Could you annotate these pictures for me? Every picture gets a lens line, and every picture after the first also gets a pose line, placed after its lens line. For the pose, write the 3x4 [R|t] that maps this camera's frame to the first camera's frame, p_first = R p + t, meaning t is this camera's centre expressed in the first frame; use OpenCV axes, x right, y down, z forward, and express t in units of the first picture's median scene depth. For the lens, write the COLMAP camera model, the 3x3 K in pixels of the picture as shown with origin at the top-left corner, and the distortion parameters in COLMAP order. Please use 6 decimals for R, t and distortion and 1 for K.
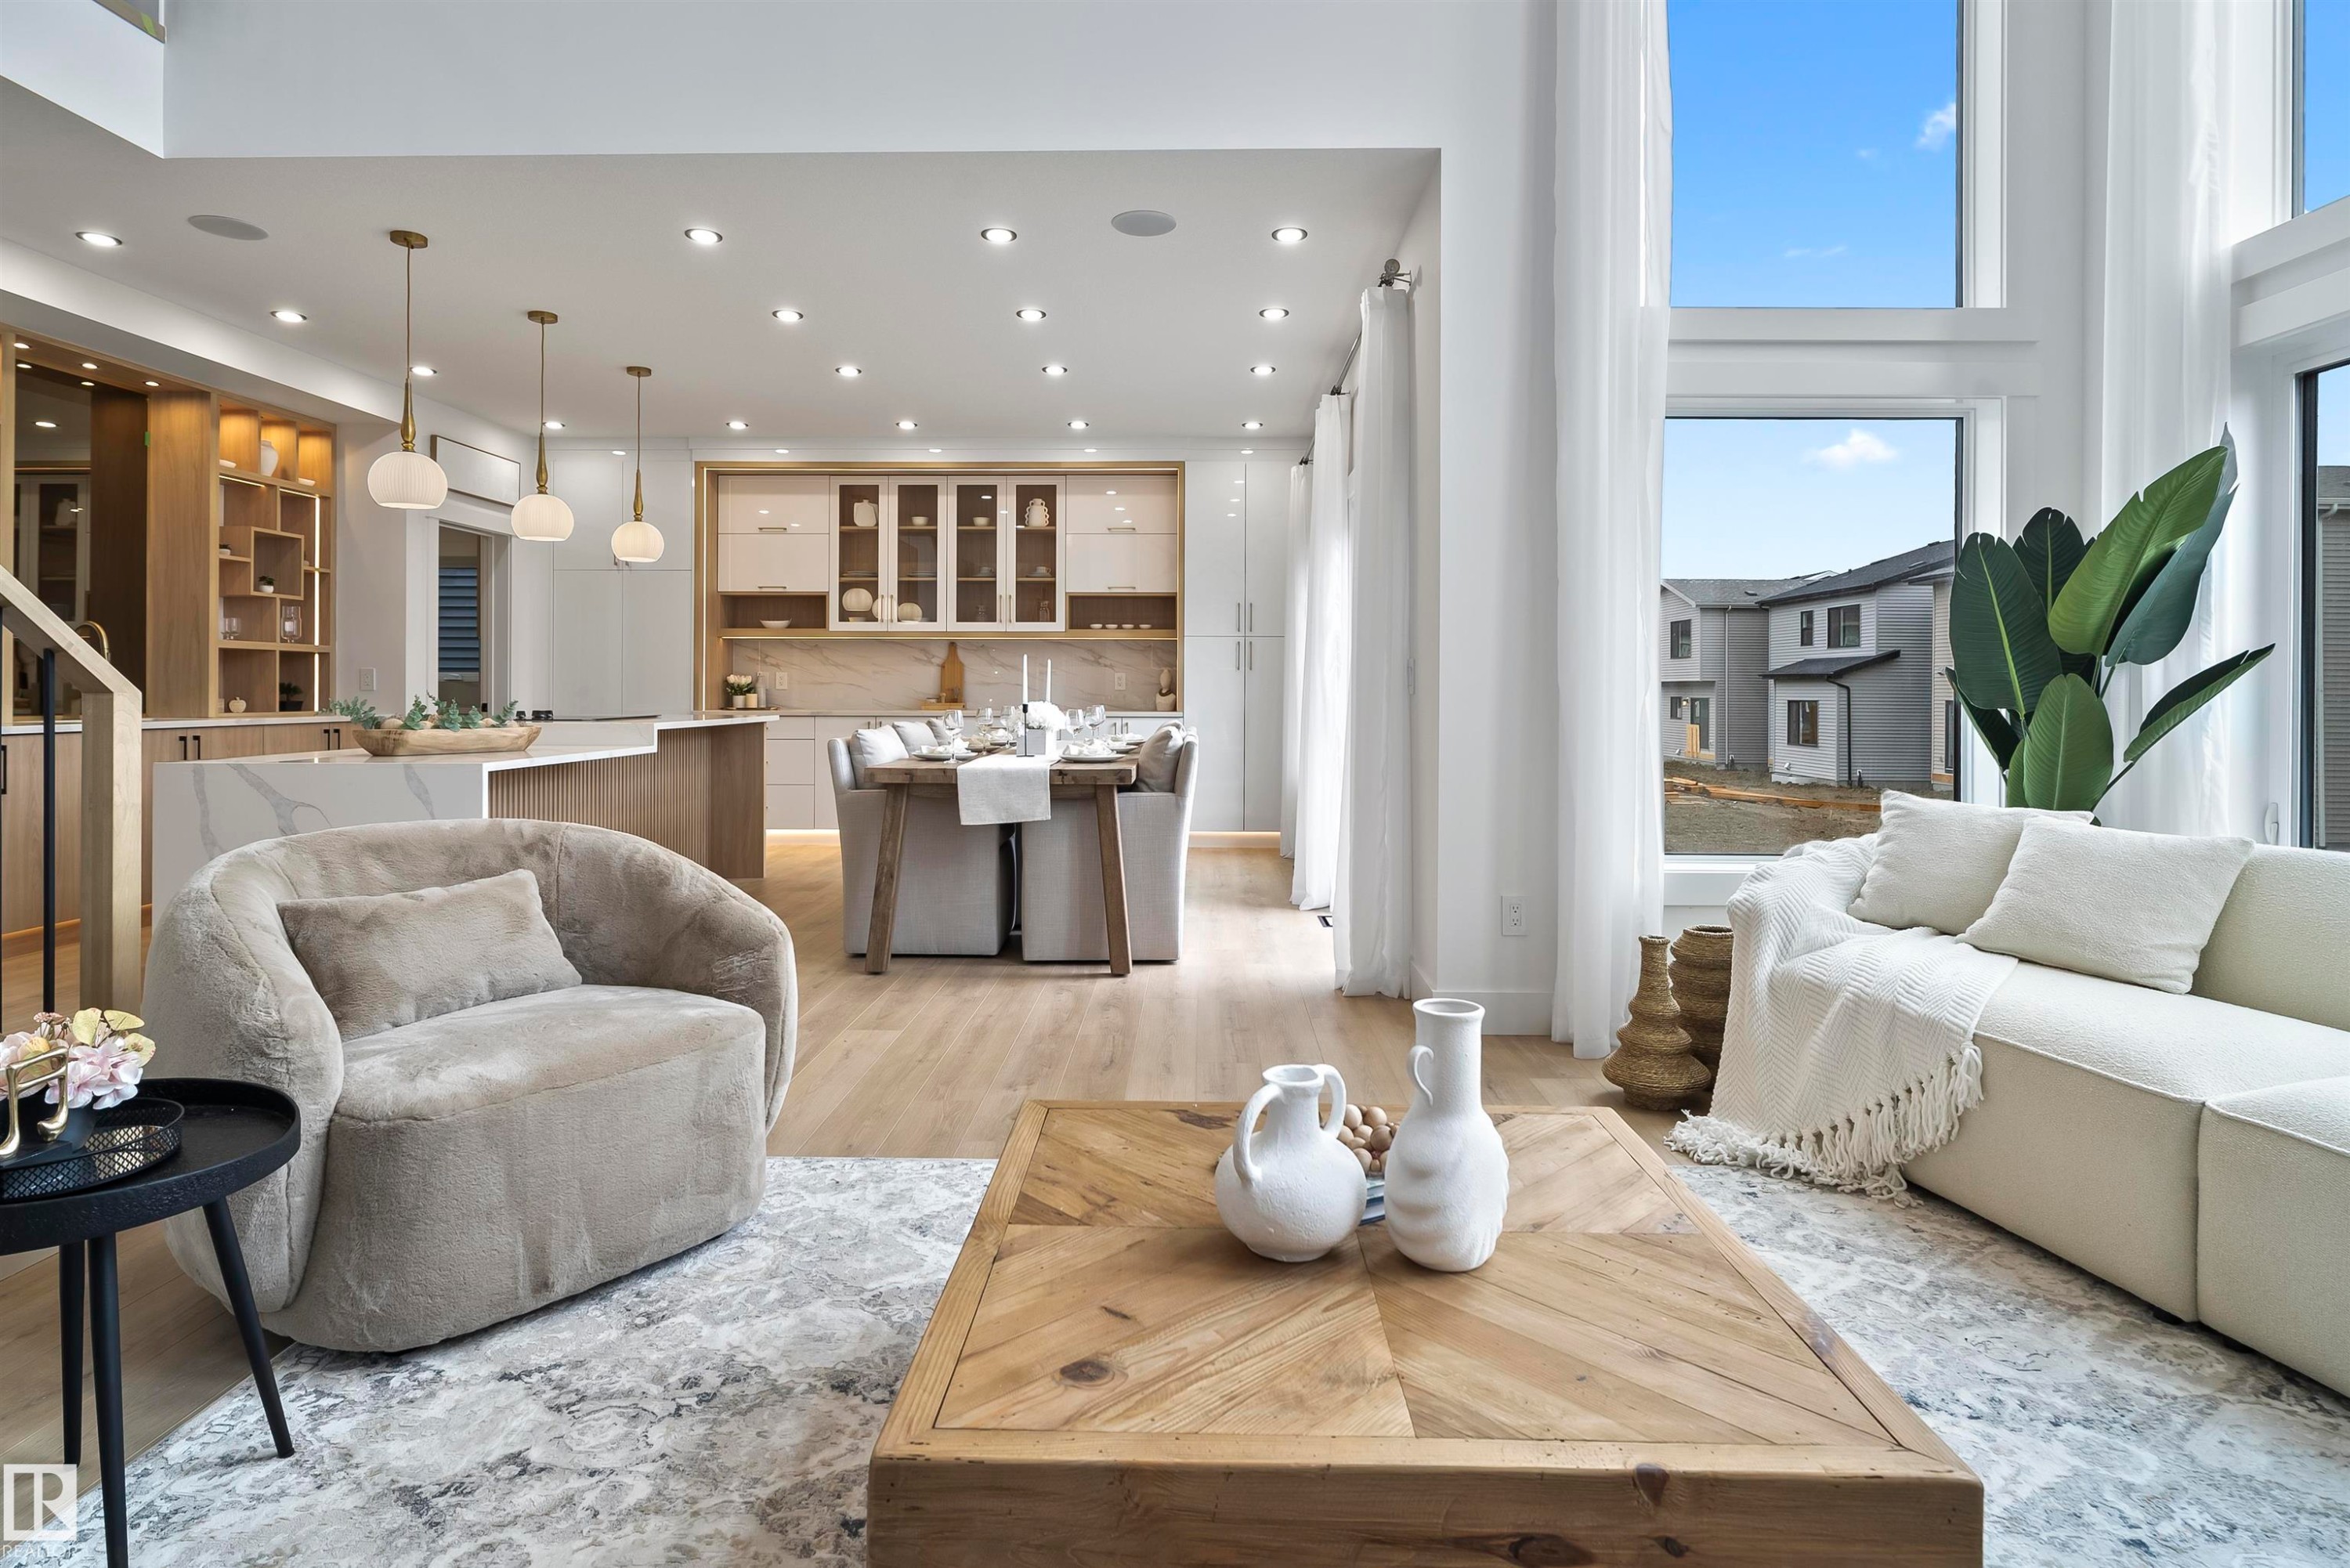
lens RADIAL K [[1229.4, 0, 1194.3], [0, 1229.4, 692.4], [0, 0, 1]] dist [-0.004763, 0.000309]
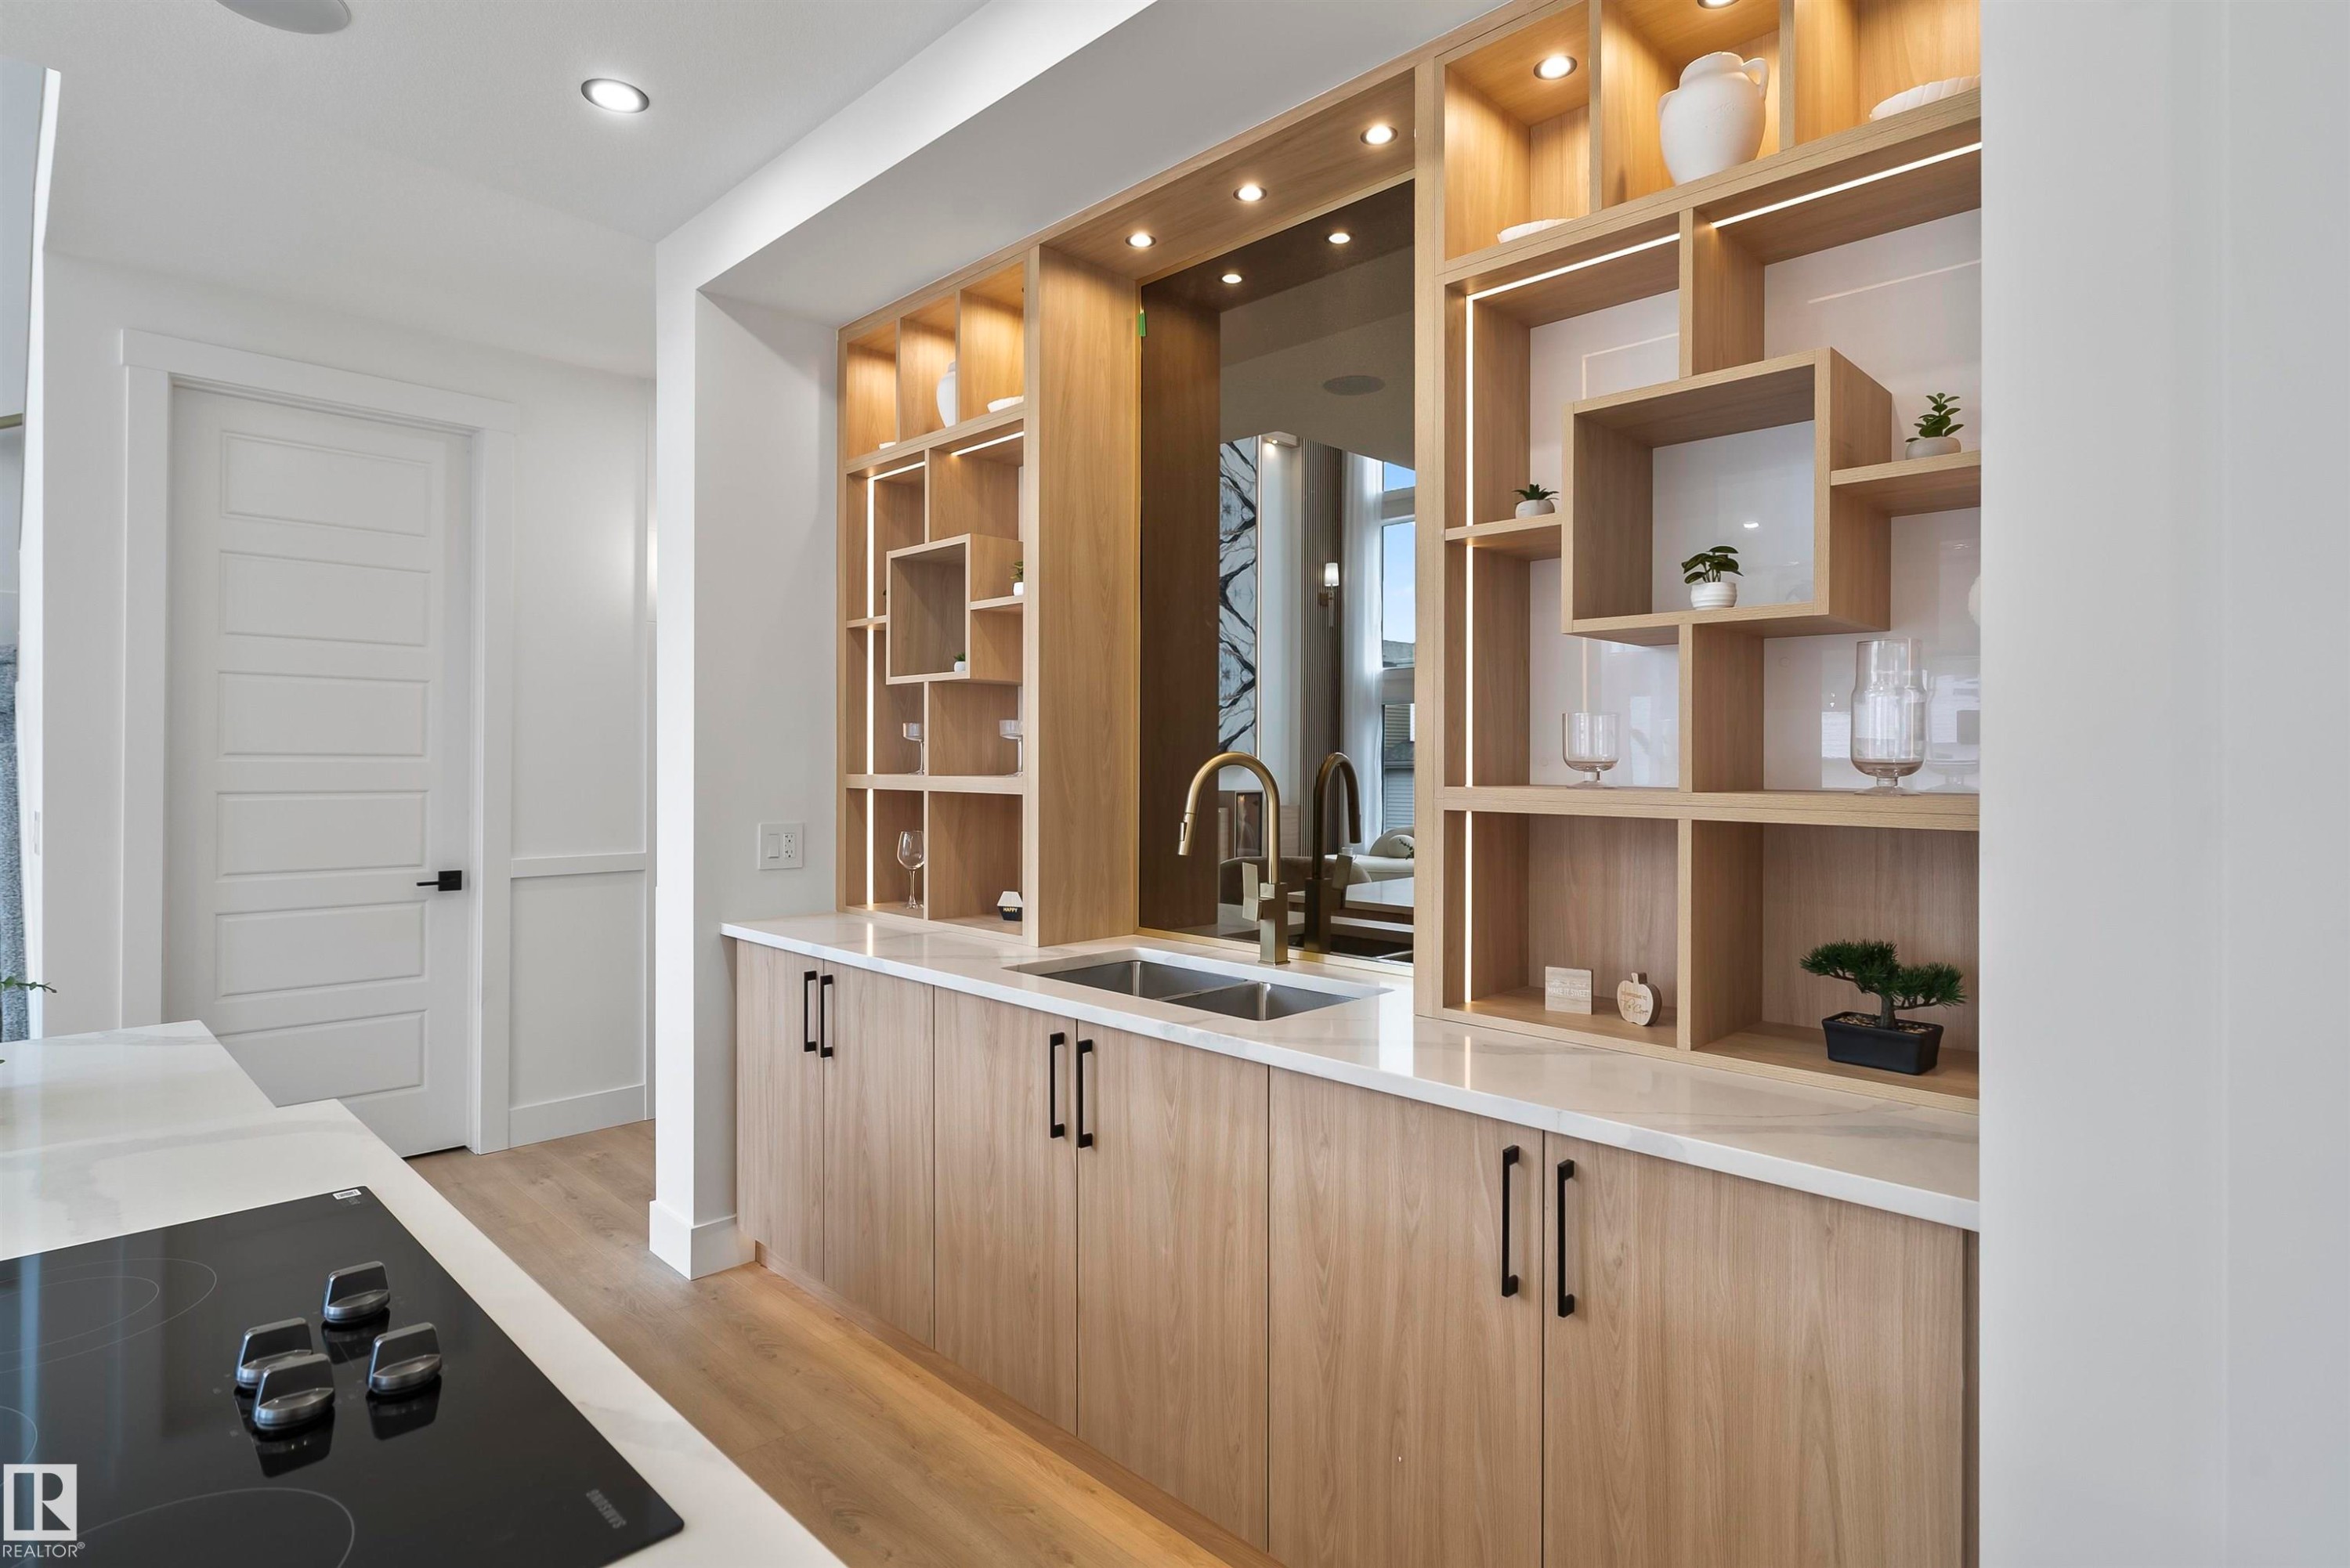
lens RADIAL K [[1229.4, 0, 1209.5], [0, 1229.4, 750.2], [0, 0, 1]] dist [-0.004763, 0.000309]
pose [[-0.707019, -0.008632, -0.707142, -0.383784], [-0.008574, 0.999957, -0.003634, -0.038169], [0.707142, 0.003494, -0.707062, 0.885624]]
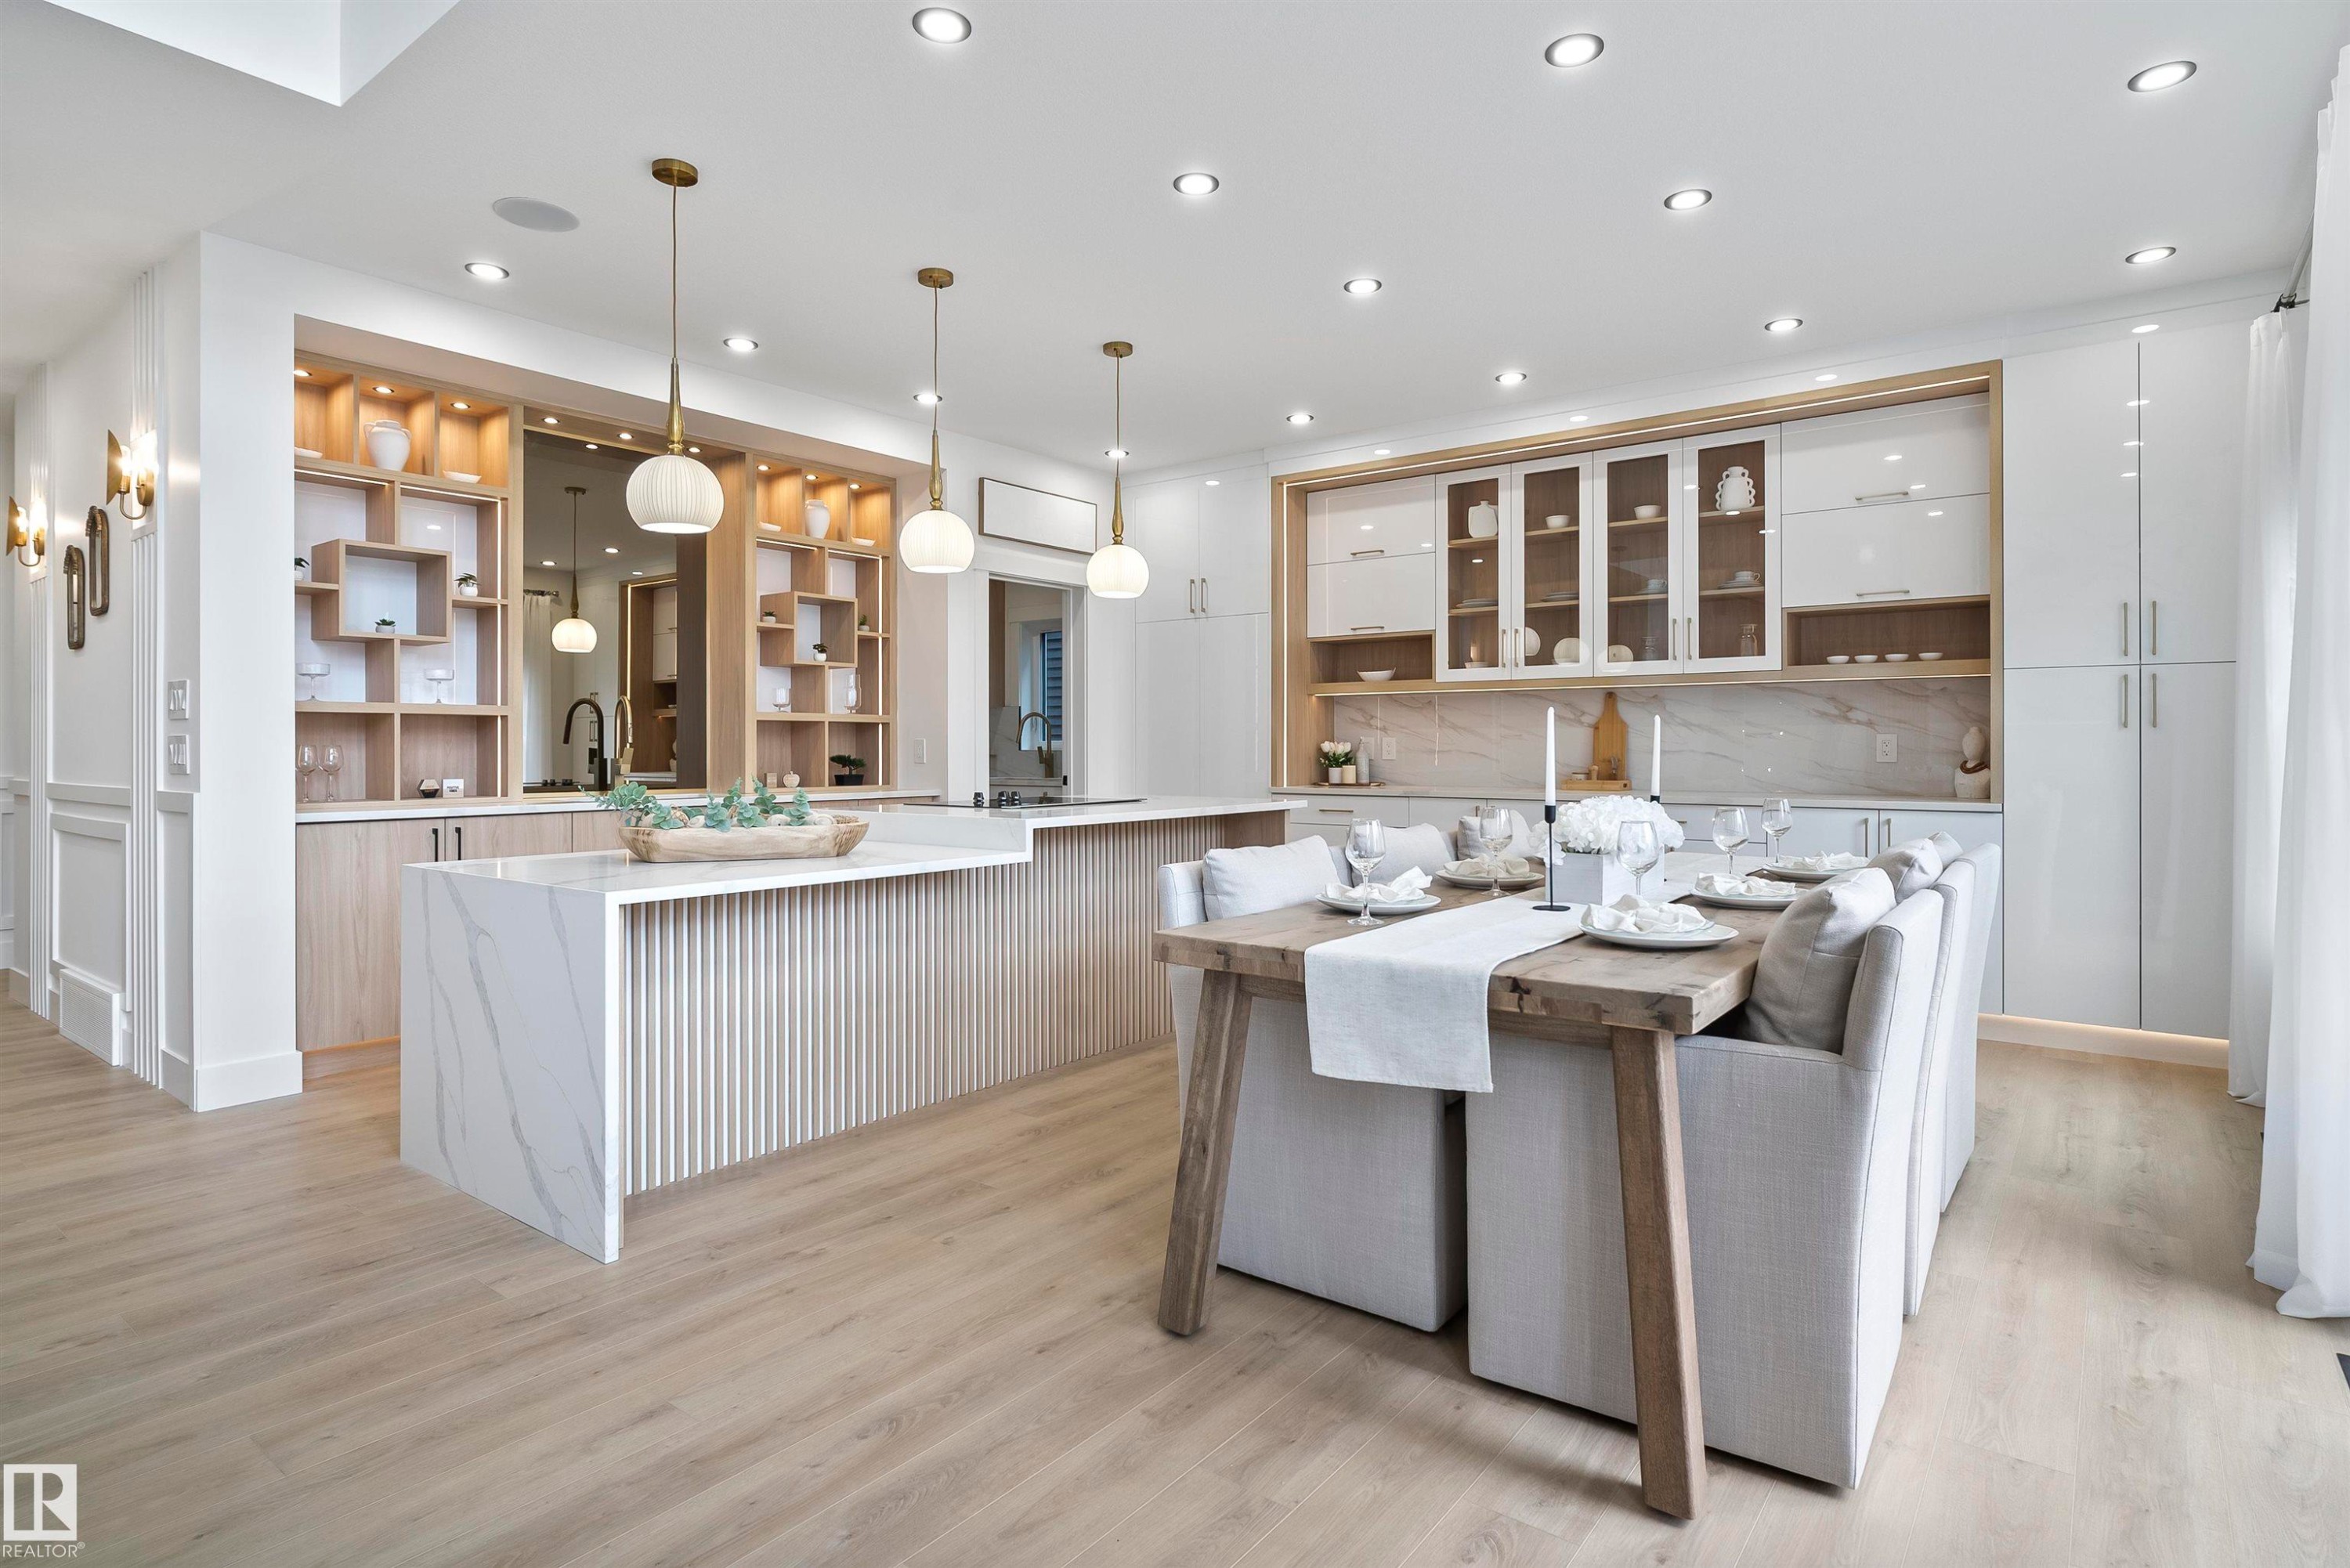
lens RADIAL K [[1229.4, 0, 1176.3], [0, 1229.4, 731.9], [0, 0, 1]] dist [-0.004763, 0.000309]
pose [[0.792756, -0.010133, -0.609454, 0.032836], [0.000804, 0.999878, -0.015579, -0.008843], [0.609538, 0.011860, 0.792668, 0.328981]]
